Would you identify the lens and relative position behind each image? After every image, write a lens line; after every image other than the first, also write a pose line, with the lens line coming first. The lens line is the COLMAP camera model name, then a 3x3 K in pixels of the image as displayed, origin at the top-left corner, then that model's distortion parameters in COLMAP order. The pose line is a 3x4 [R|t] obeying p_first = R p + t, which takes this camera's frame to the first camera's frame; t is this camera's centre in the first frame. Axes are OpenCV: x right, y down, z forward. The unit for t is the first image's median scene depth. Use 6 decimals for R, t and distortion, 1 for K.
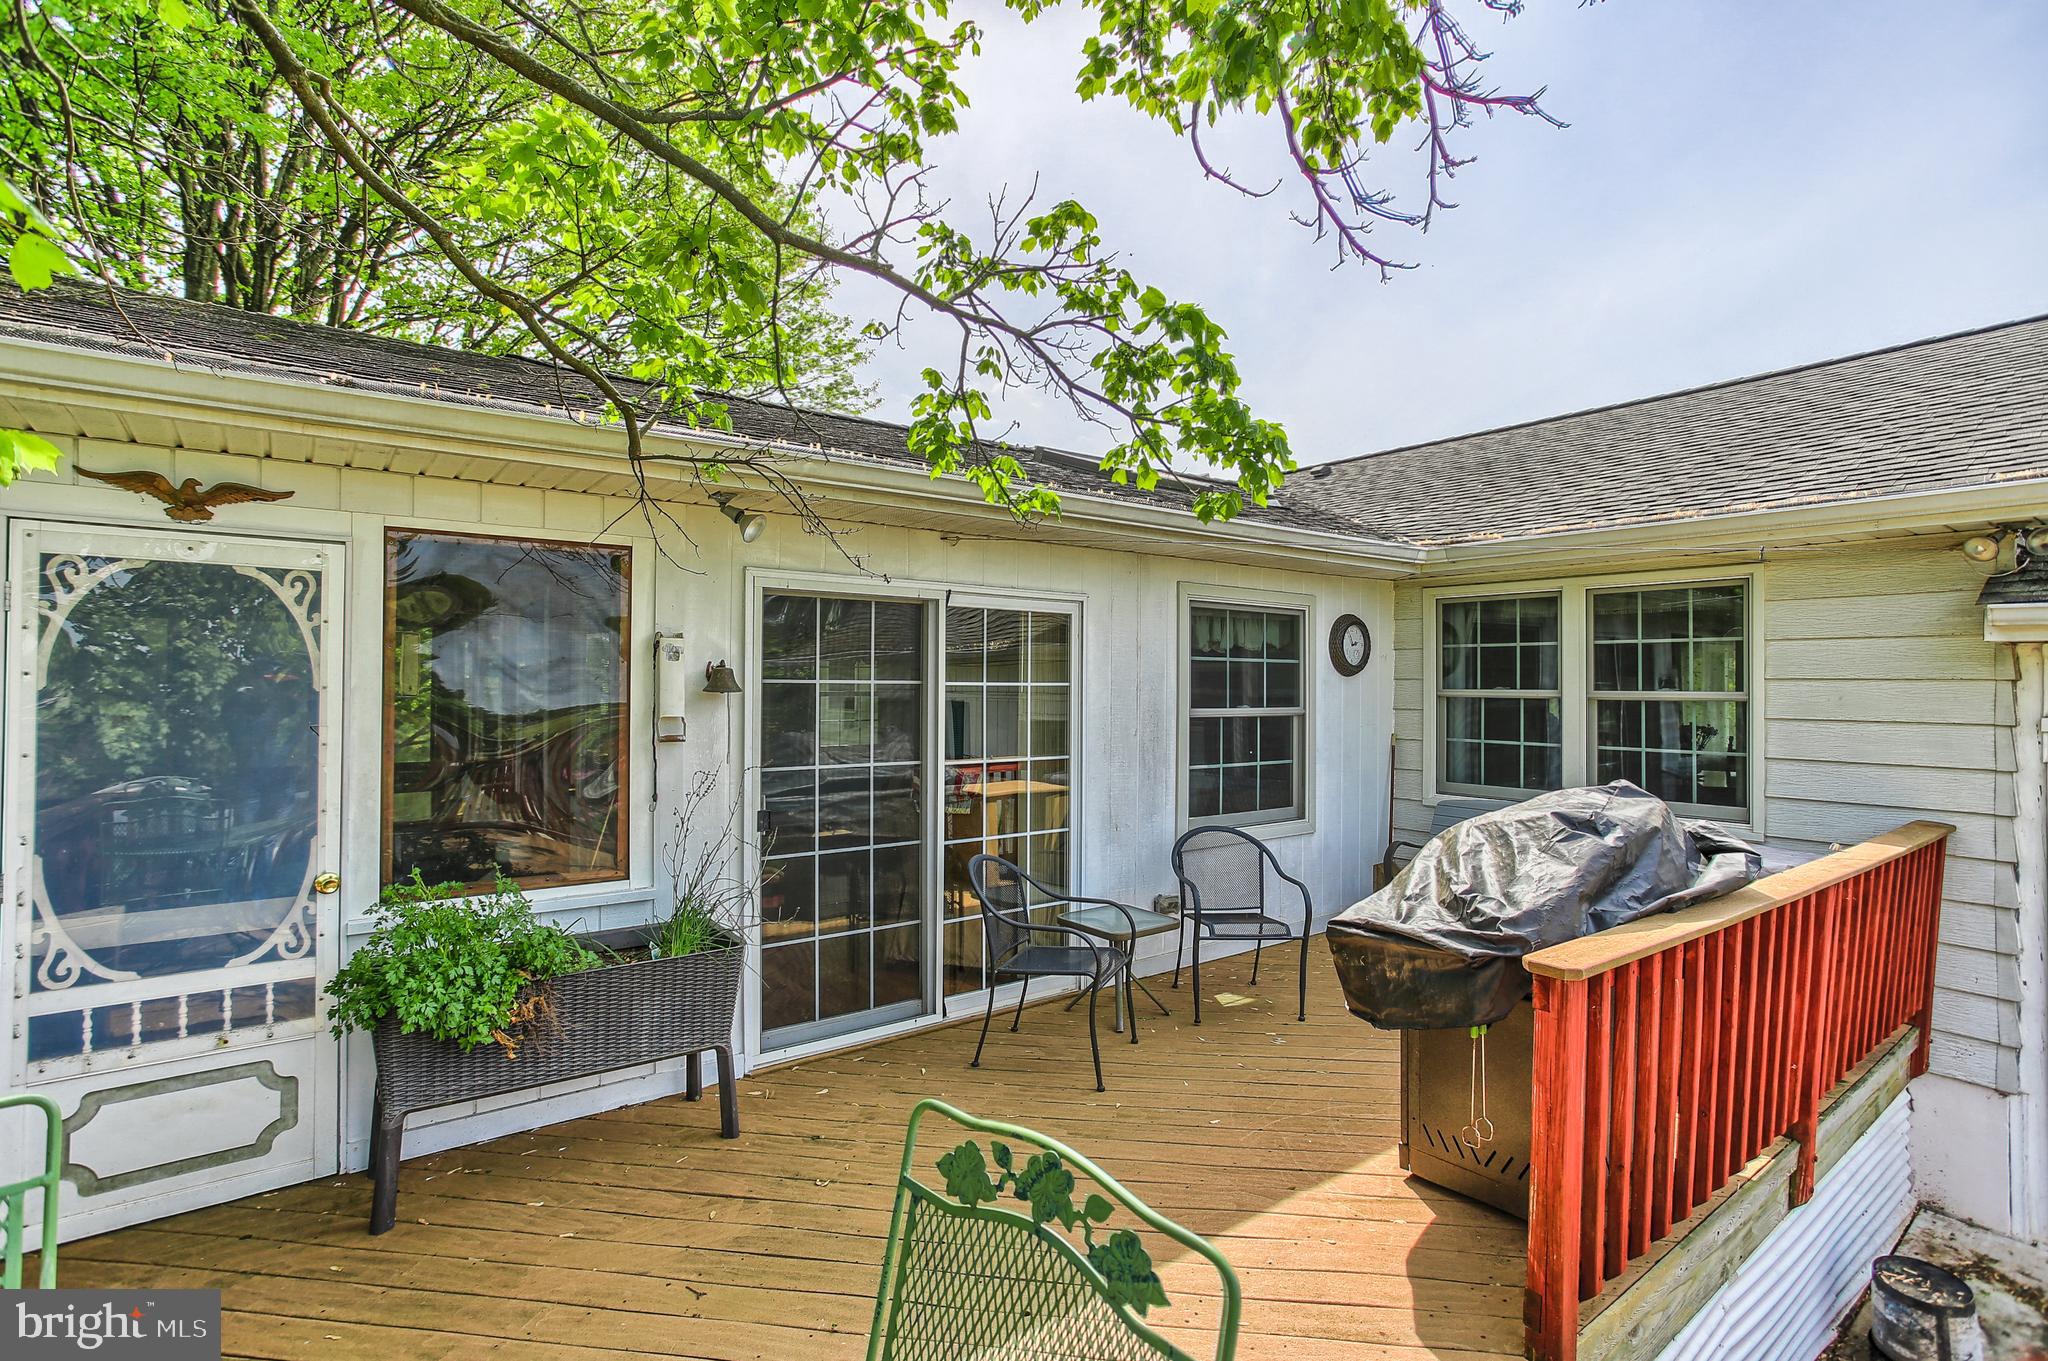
lens RADIAL K [[995.6, 0, 1024.0], [0, 995.6, 680.5], [0, 0, 1]] dist [-0.031643, 0.016130]
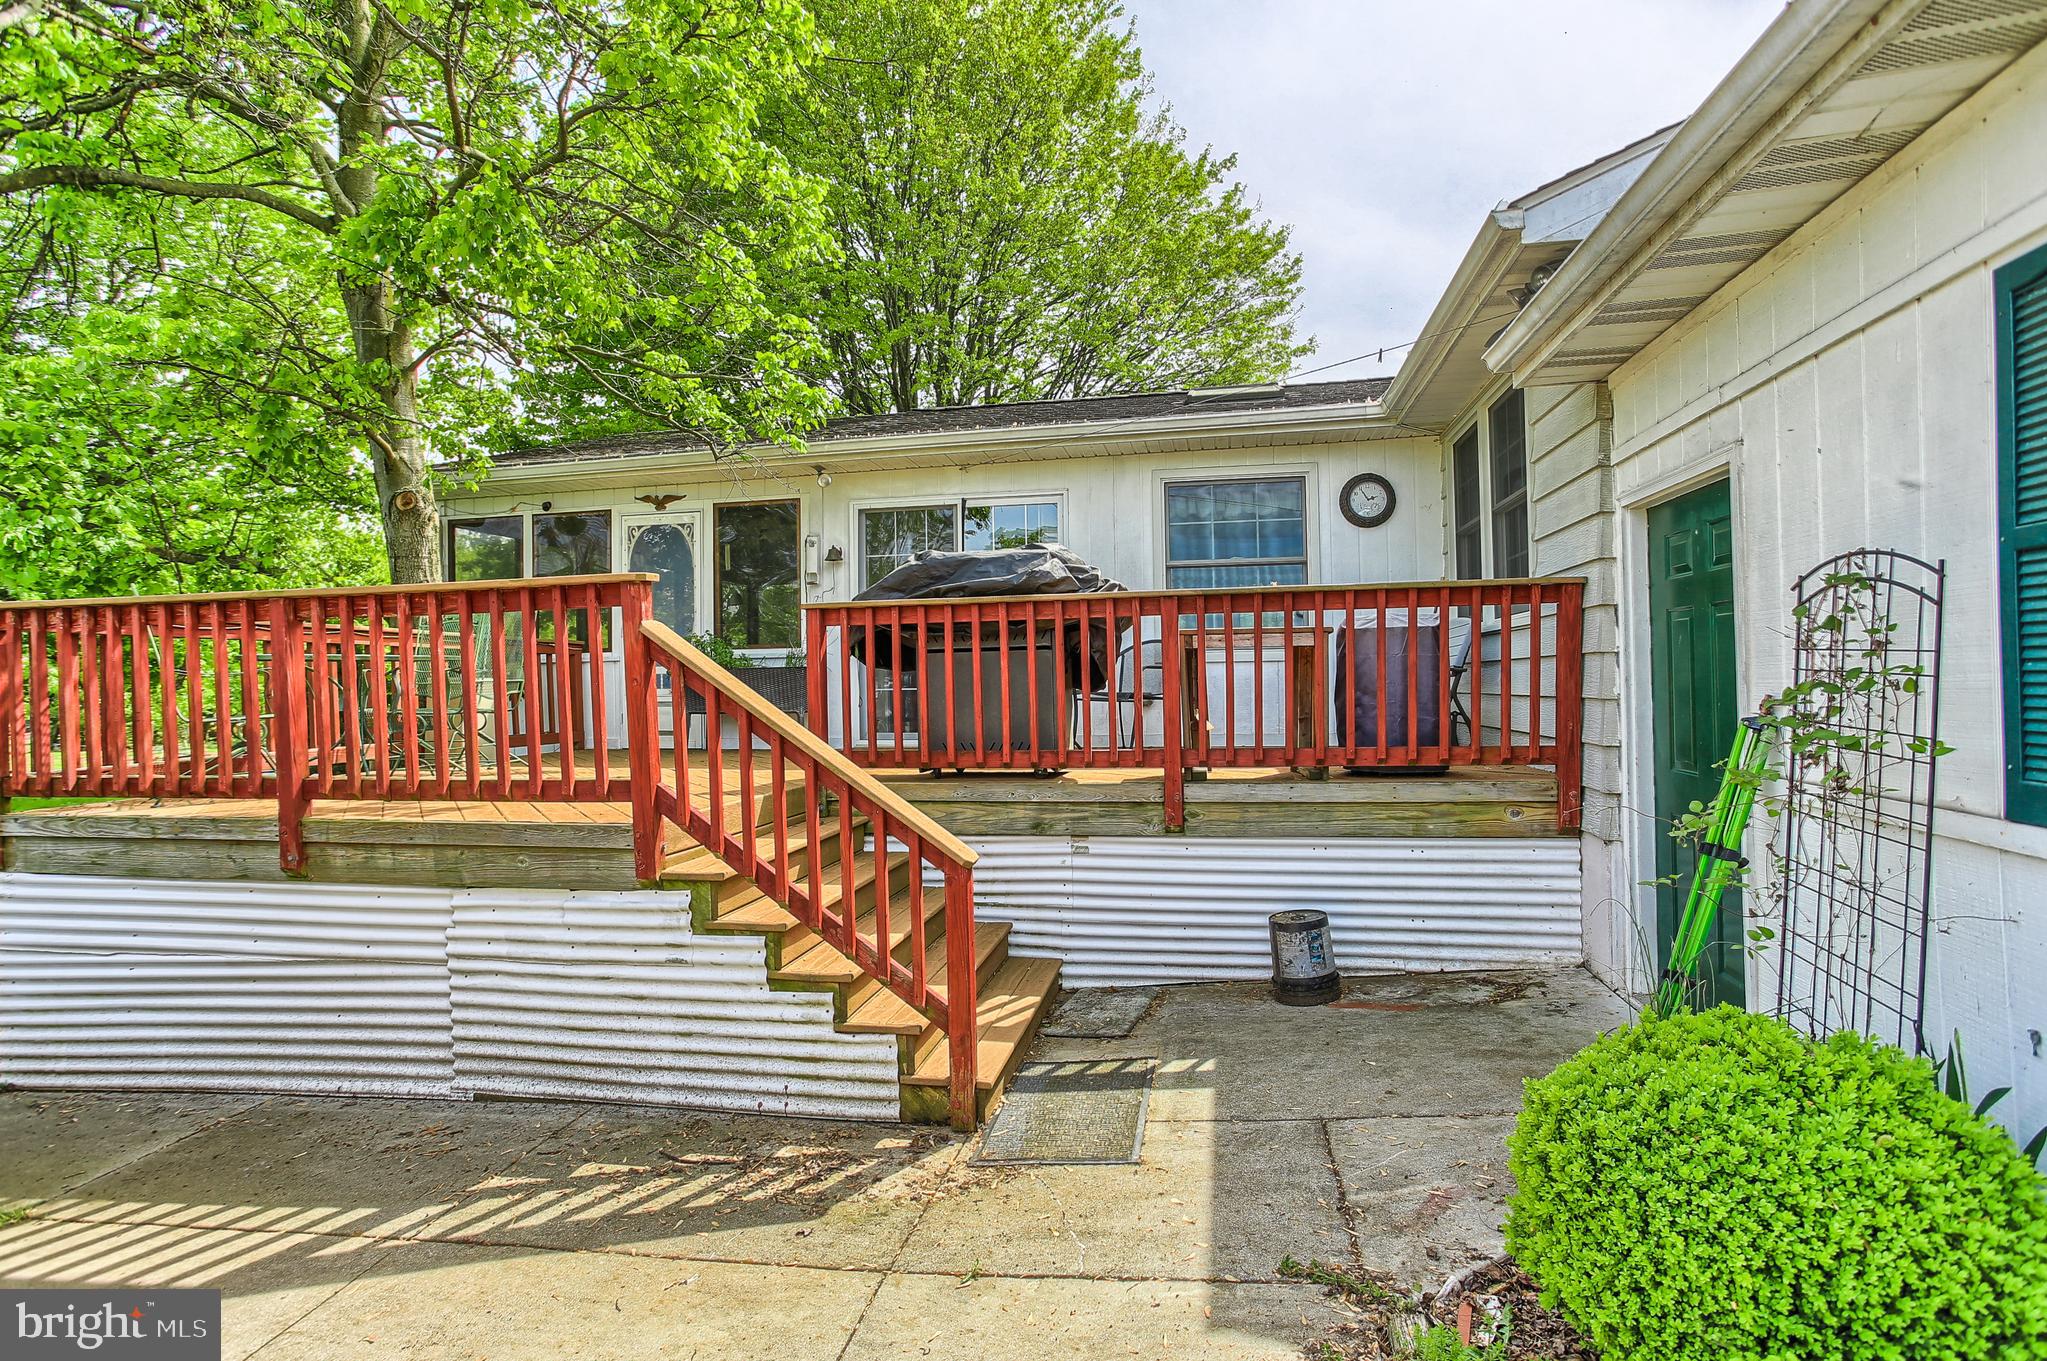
lens RADIAL K [[995.1, 0, 1023.5], [0, 995.1, 680.5], [0, 0, 1]] dist [-0.031643, 0.016130]
pose [[0.668780, -0.015961, -0.743289, 1.514851], [0.023776, 0.999717, -0.000076, 0.272833], [0.743080, -0.017622, 0.668970, -0.113422]]
